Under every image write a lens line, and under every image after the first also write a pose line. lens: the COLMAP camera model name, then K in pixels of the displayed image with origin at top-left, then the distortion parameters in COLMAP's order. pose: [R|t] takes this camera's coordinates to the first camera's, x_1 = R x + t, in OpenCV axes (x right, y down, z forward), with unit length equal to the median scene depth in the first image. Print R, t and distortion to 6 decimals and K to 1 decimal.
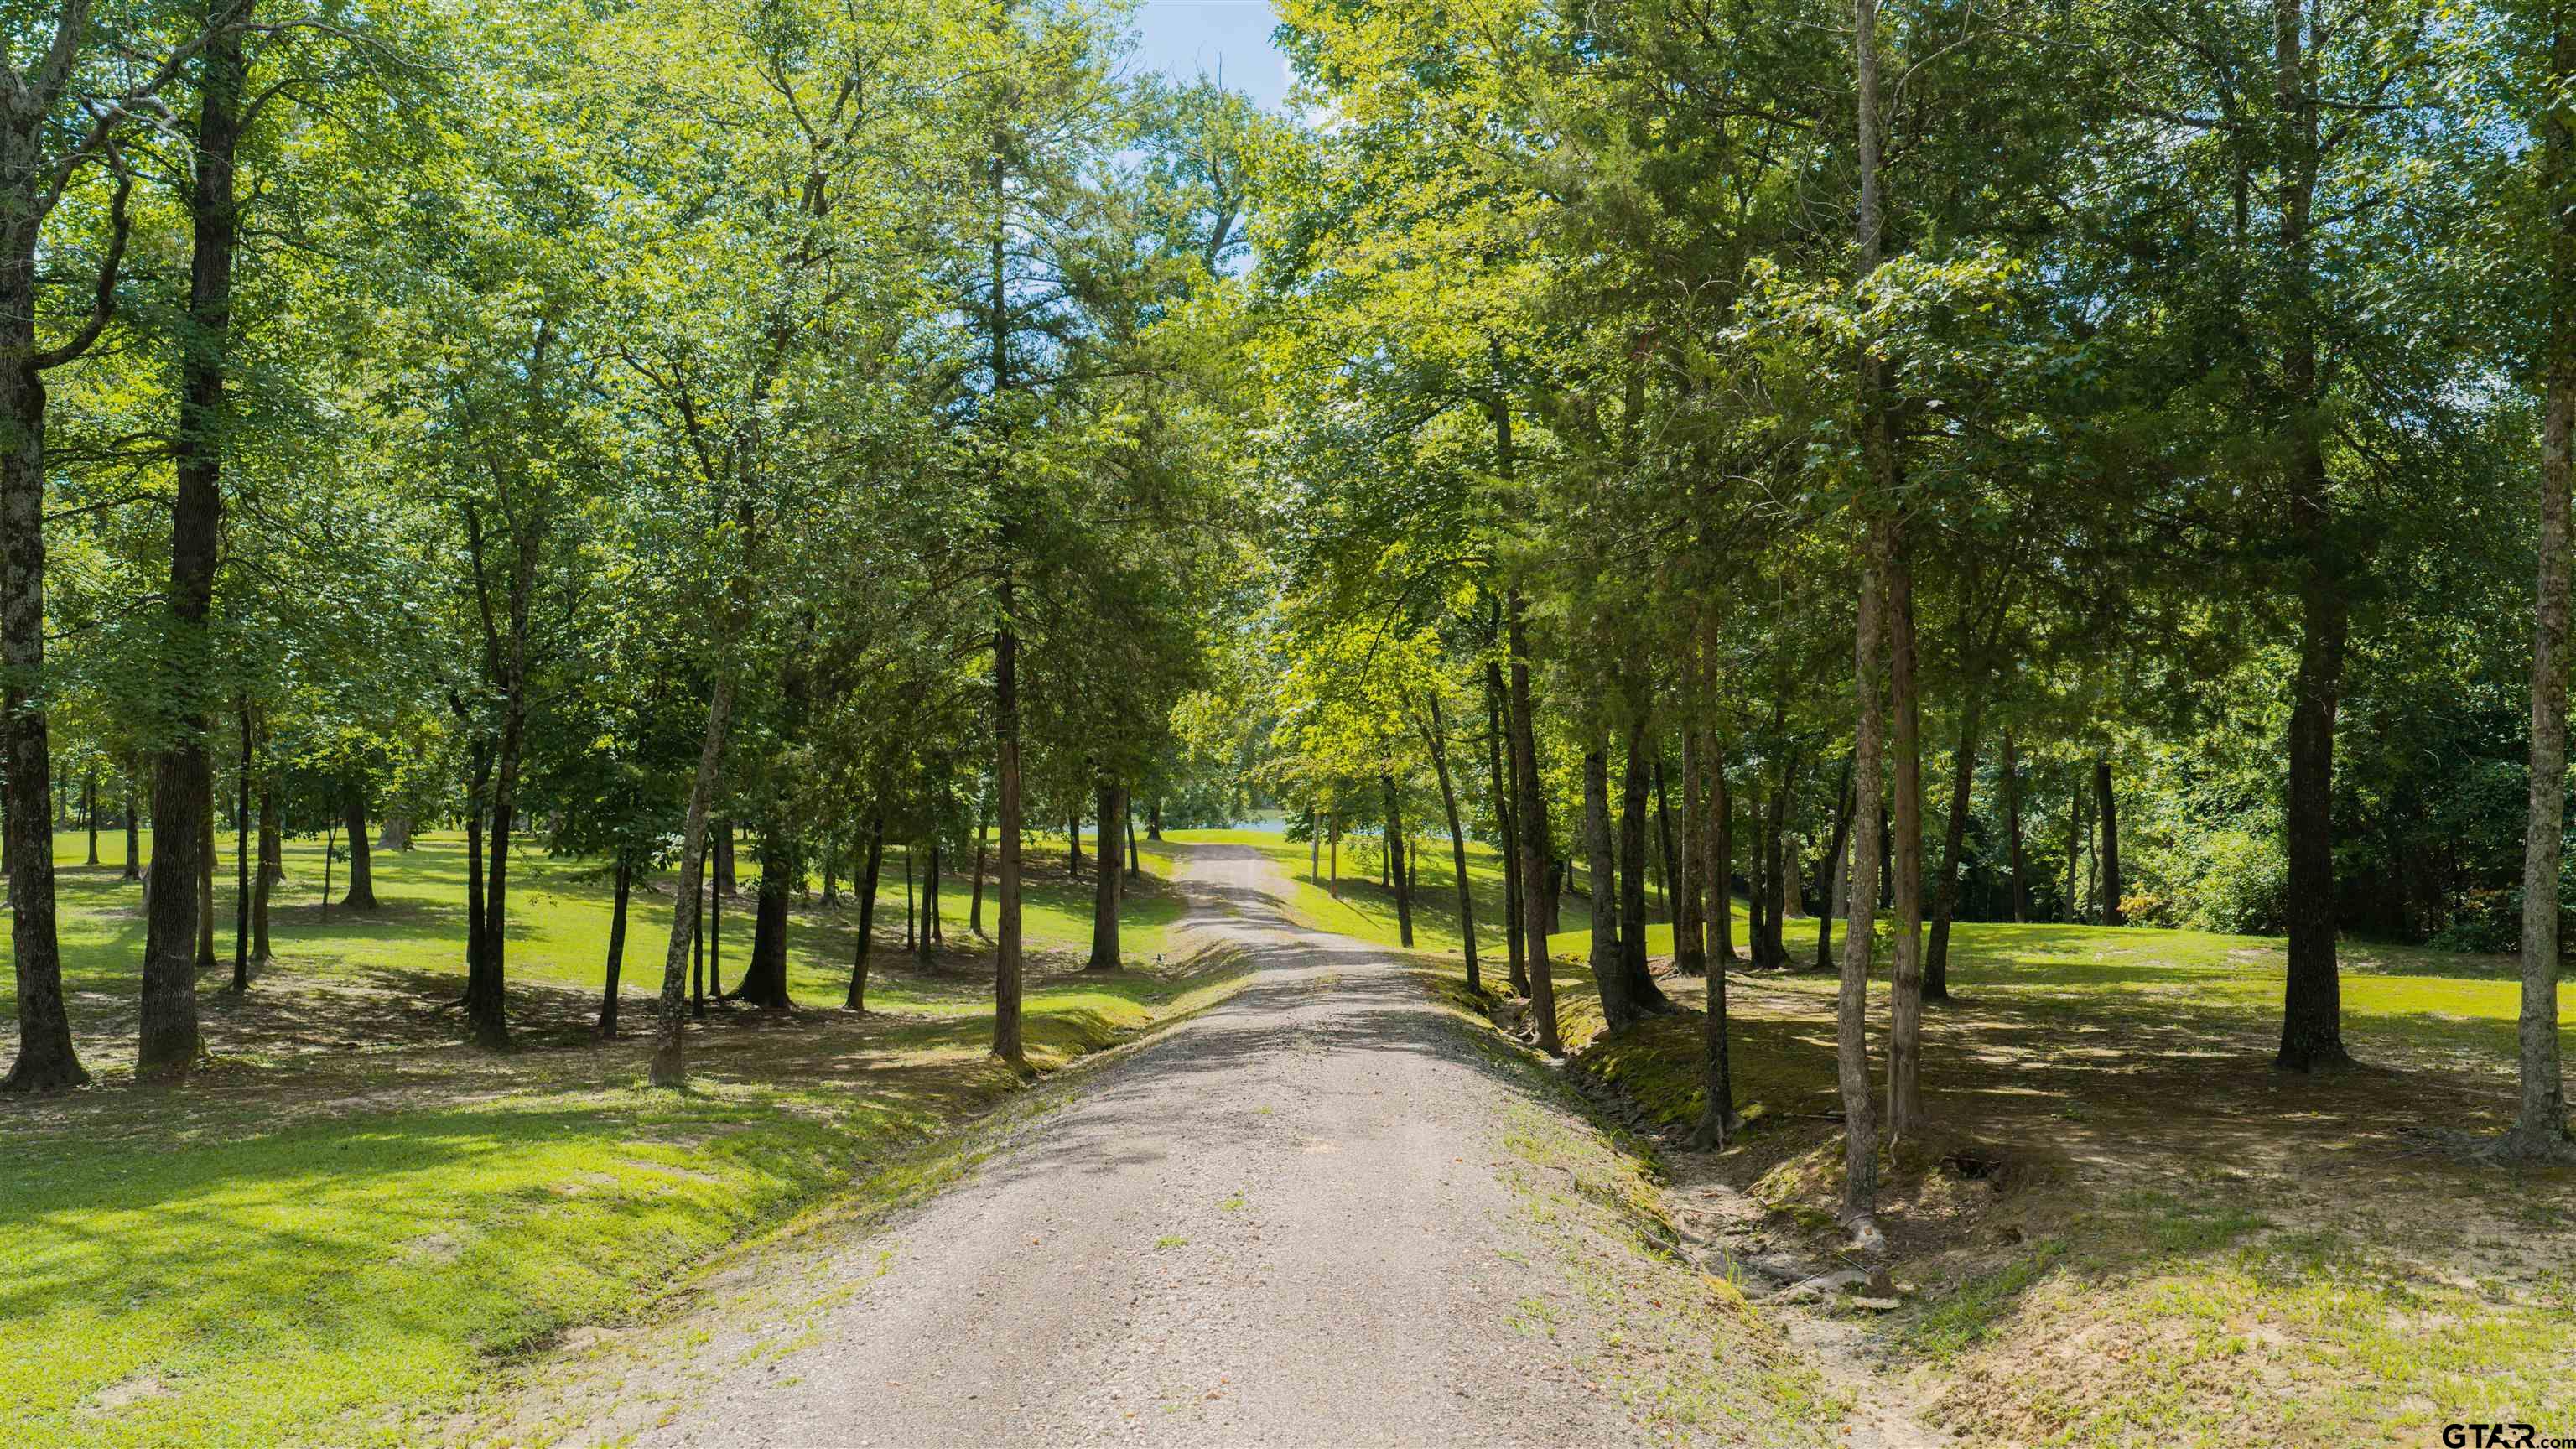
lens RADIAL K [[2135.6, 0, 1295.2], [0, 2135.6, 711.9], [0, 0, 1]] dist [0.019103, -0.040879]
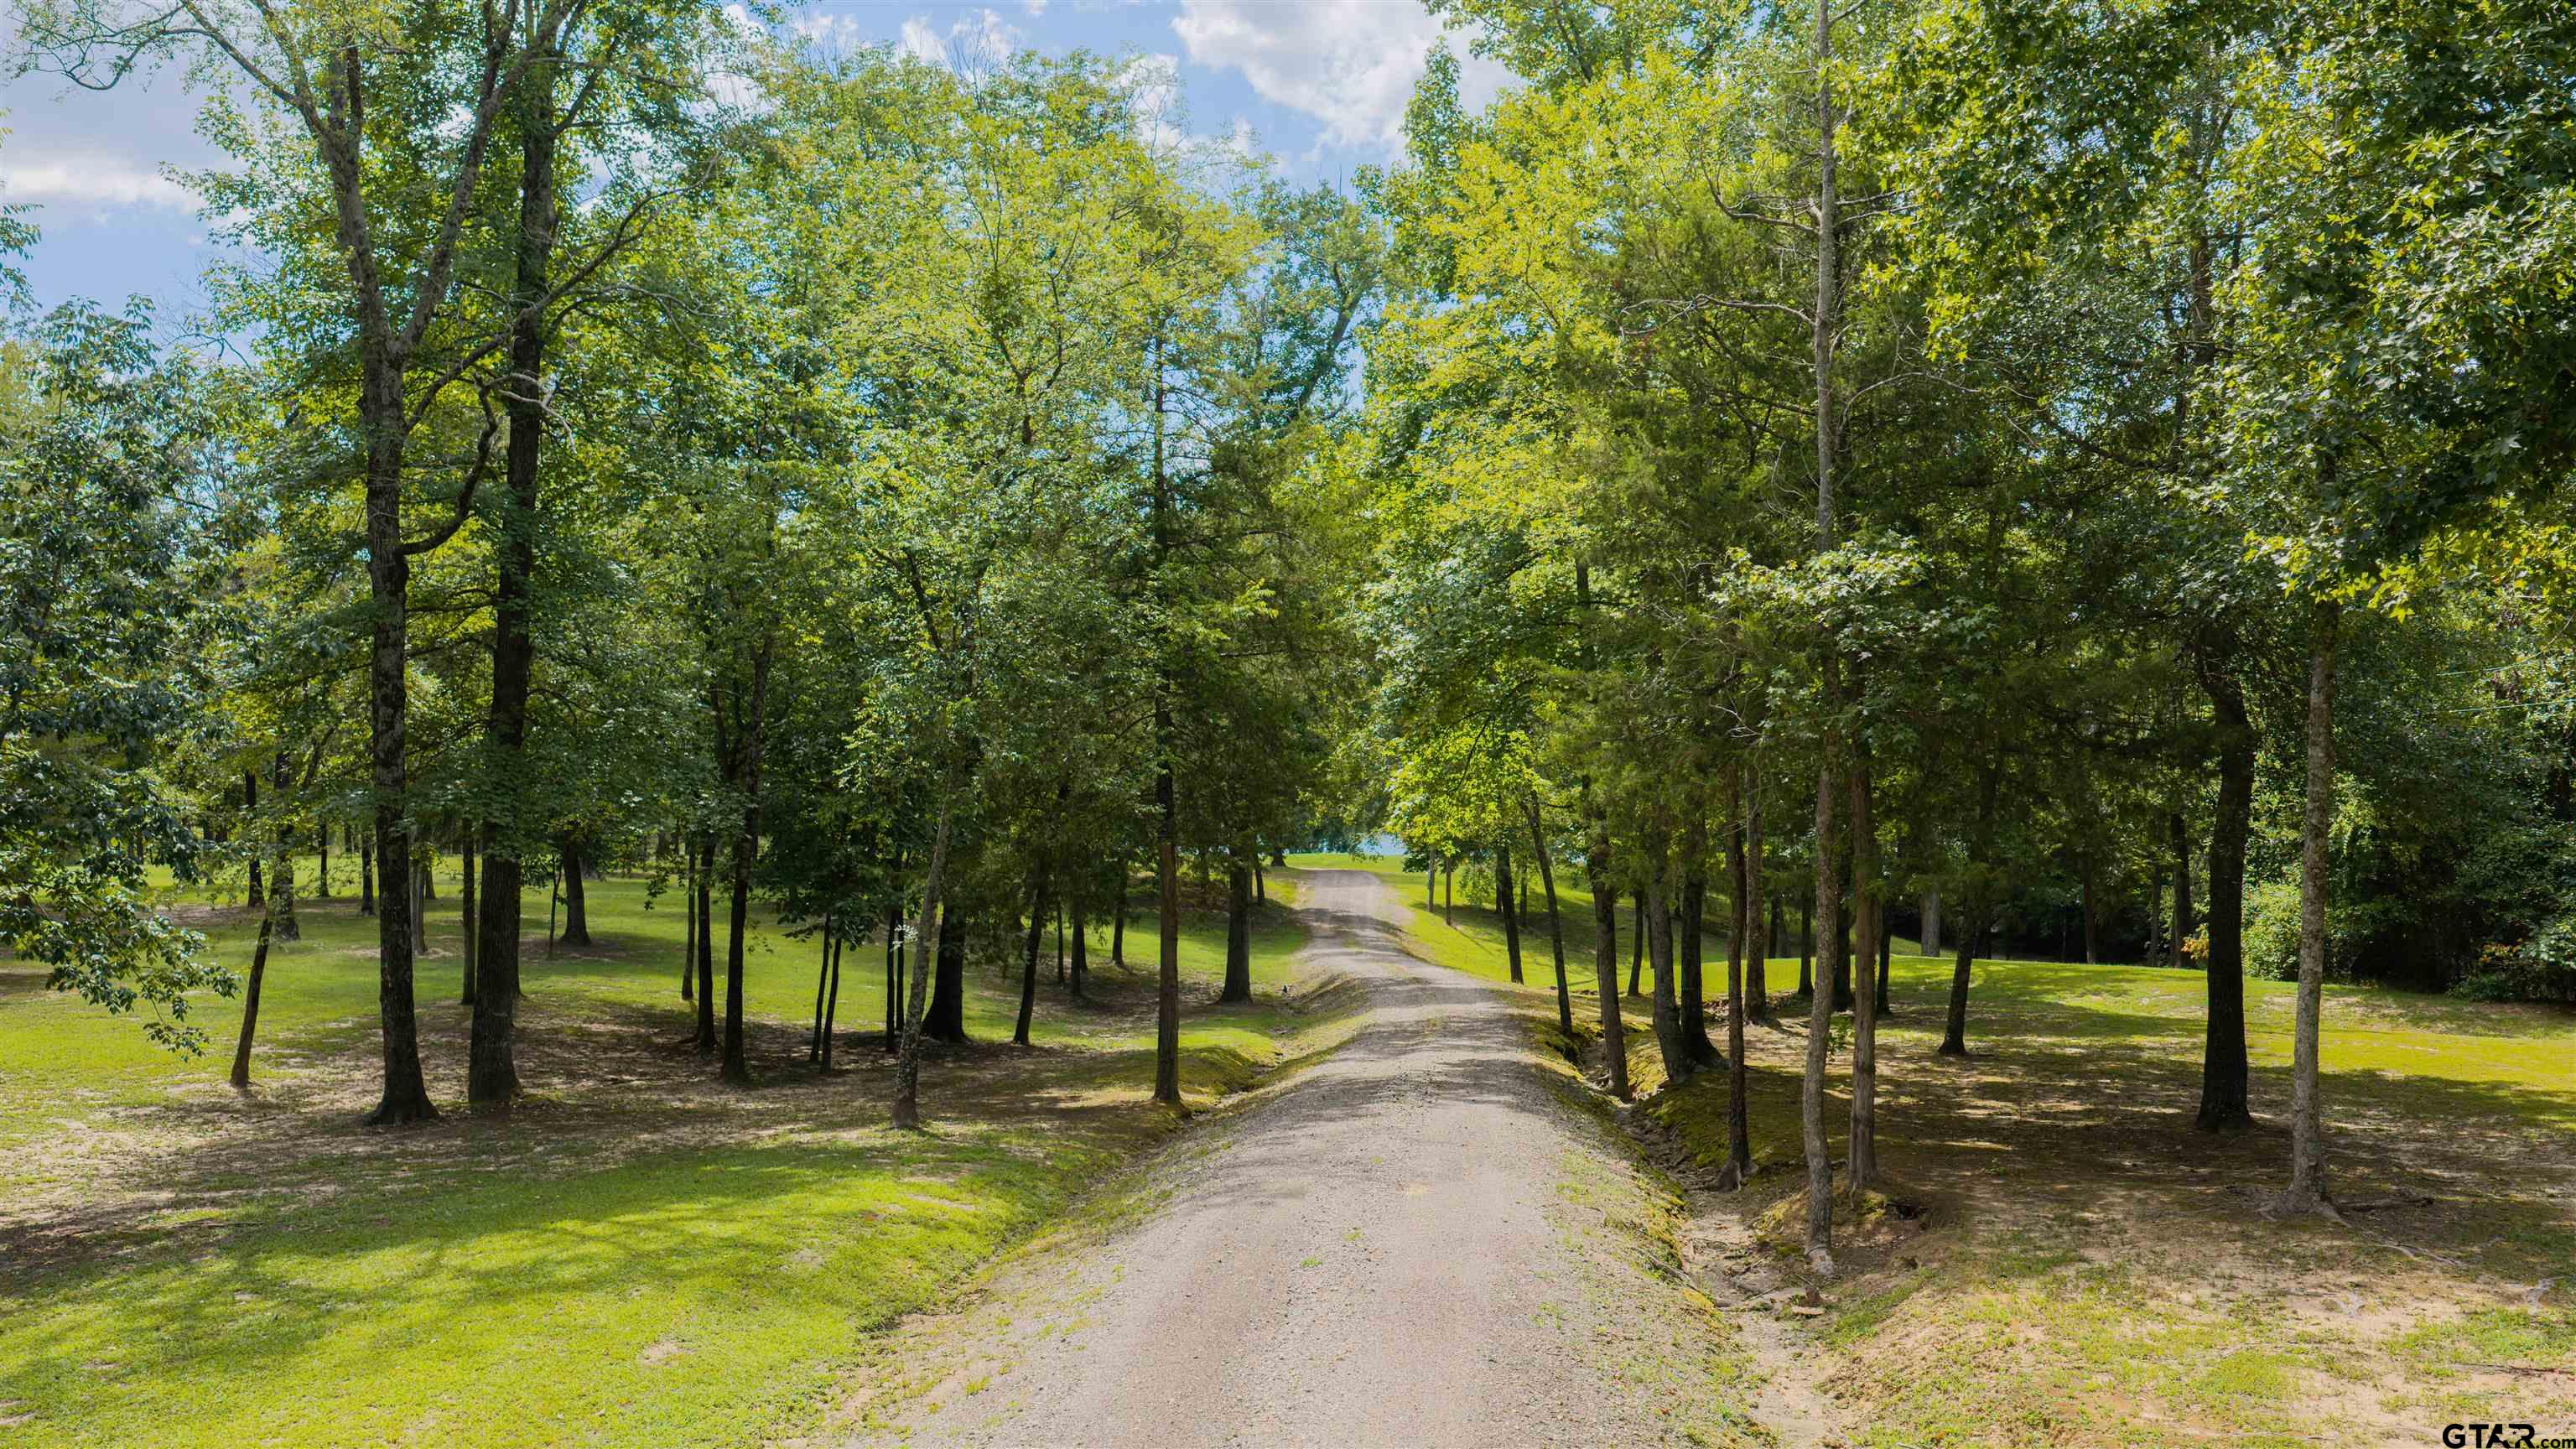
lens RADIAL K [[2135.6, 0, 1283.1], [0, 2135.6, 728.5], [0, 0, 1]] dist [0.019103, -0.040879]
pose [[0.998084, -0.002398, -0.061823, 0.006025], [0.002820, 0.999973, 0.006742, -0.056741], [0.061805, -0.006904, 0.998064, -0.205883]]
